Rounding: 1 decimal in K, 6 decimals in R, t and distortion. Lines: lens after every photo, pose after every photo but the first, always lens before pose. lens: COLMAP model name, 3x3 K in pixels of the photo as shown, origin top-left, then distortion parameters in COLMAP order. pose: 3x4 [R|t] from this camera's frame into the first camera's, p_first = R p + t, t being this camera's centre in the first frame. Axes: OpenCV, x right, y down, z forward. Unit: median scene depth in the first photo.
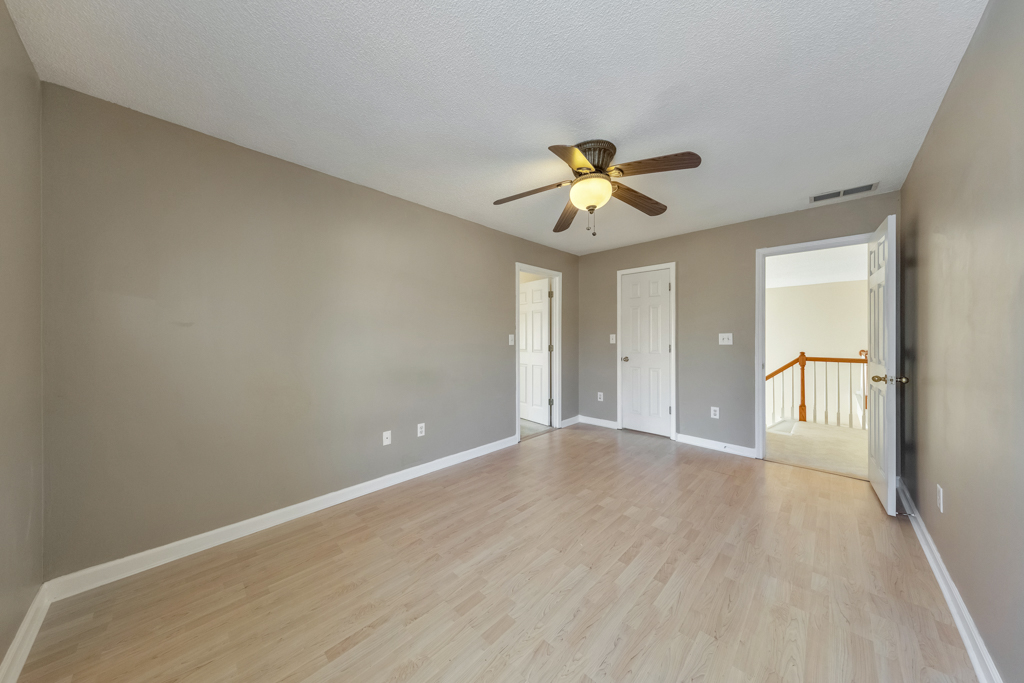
lens RADIAL K [[327.6, 0, 511.1], [0, 327.6, 338.8], [0, 0, 1]] dist [0.007292, -0.000119]
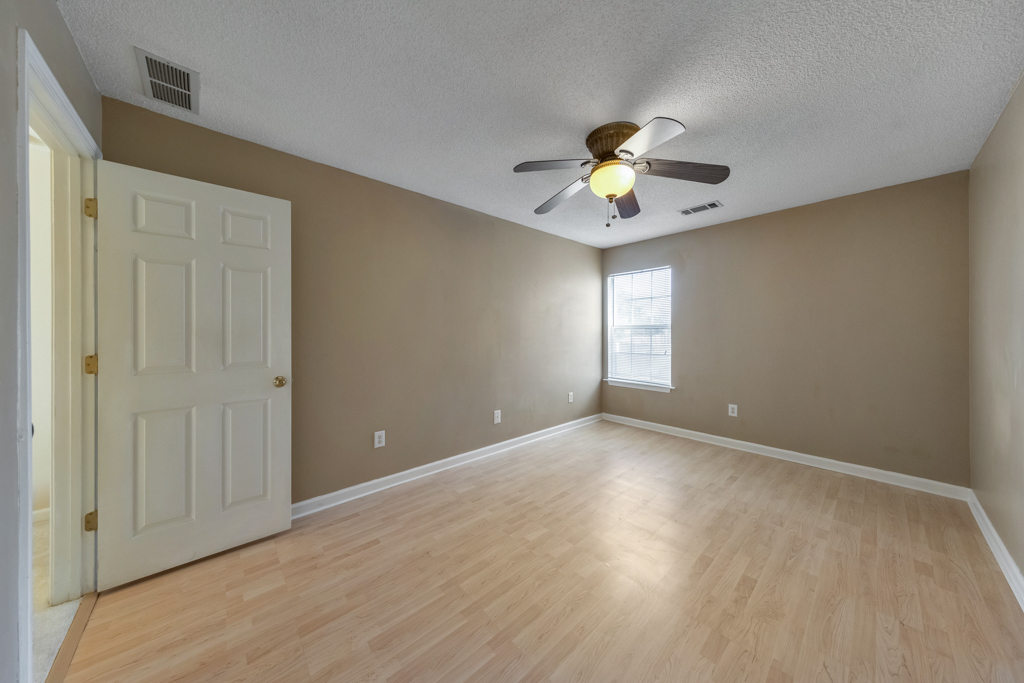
lens RADIAL K [[333.8, 0, 511.1], [0, 333.8, 321.2], [0, 0, 1]] dist [0.008547, -0.000099]
pose [[-0.998331, 0.003387, 0.057644, 0.486377], [0.002020, 0.999716, -0.023757, -0.013576], [-0.057708, -0.023601, -0.998054, 2.028394]]
